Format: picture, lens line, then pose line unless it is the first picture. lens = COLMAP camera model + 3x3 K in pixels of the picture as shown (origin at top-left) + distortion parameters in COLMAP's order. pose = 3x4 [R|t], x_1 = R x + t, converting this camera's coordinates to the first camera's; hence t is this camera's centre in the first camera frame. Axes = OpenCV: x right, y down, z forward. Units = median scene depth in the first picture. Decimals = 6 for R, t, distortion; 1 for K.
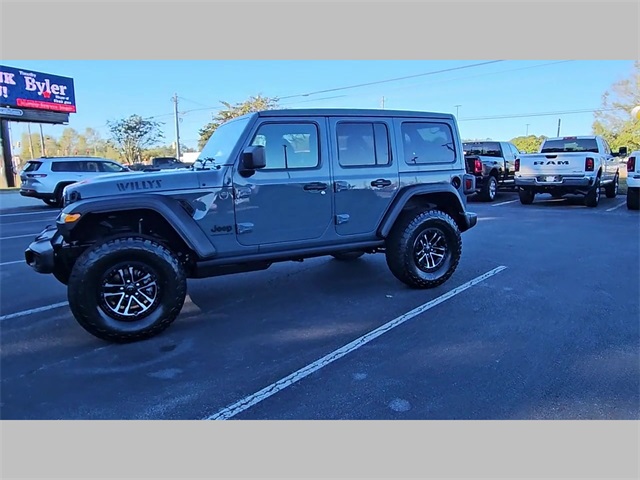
lens RADIAL K [[416.7, 0, 300.7], [0, 416.7, 237.7], [0, 0, 1]] dist [0.003905, -0.001260]
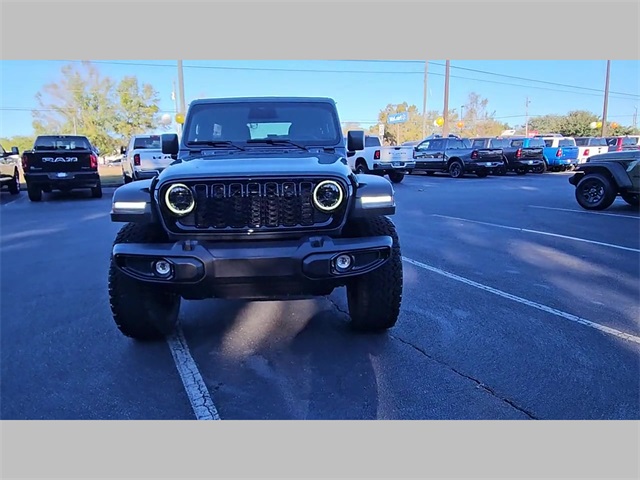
lens RADIAL K [[443.5, 0, 275.2], [0, 443.5, 238.9], [0, 0, 1]] dist [0.007067, 0.000162]
pose [[0.413592, -0.160522, 0.896200, -1.181628], [0.167179, 0.980988, 0.098556, -0.080188], [-0.894982, 0.109064, 0.432565, 0.630770]]
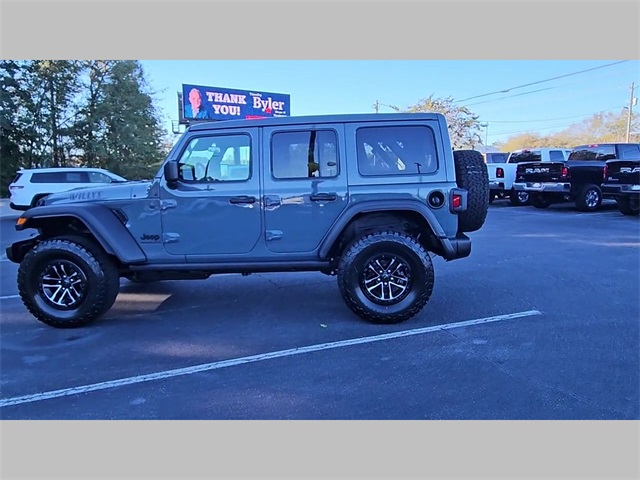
lens RADIAL K [[416.2, 0, 309.0], [0, 416.2, 234.9], [0, 0, 1]] dist [0.006003, -0.002126]
pose [[0.891639, 0.064958, -0.448064, 0.591170], [-0.072000, 0.997404, 0.001319, -0.052374], [0.446986, 0.031084, 0.894001, 0.201384]]
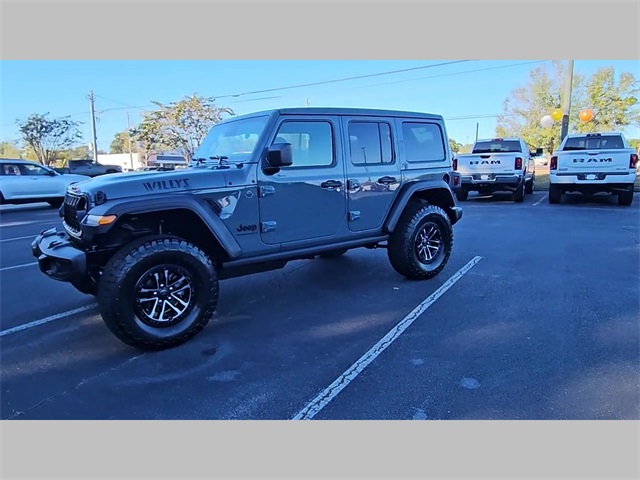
lens RADIAL K [[417.2, 0, 296.7], [0, 417.2, 240.2], [0, 0, 1]] dist [0.006509, -0.001398]
pose [[0.985536, -0.035426, 0.165722, -0.214358], [0.035209, 0.999371, 0.004248, 0.006660], [-0.165768, 0.001649, 0.986163, 0.005815]]
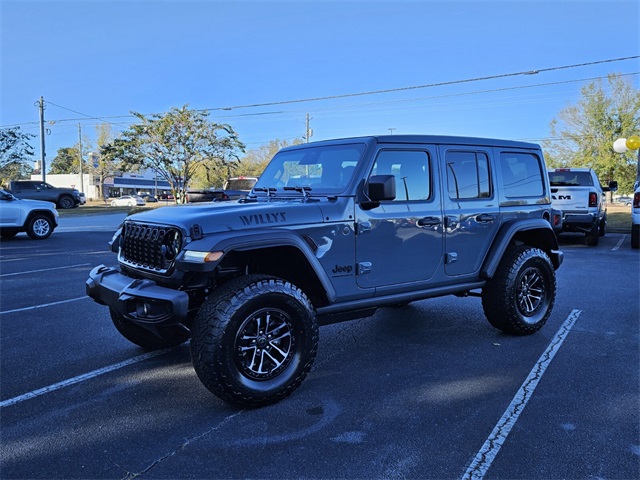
lens RADIAL K [[521.4, 0, 297.0], [0, 521.4, 250.1], [0, 0, 1]] dist [0.083766, -0.068587]
pose [[0.982701, -0.002301, 0.185187, -0.434882], [0.014993, 0.997629, -0.067164, 0.009537], [-0.184594, 0.068779, 0.980405, -0.042935]]
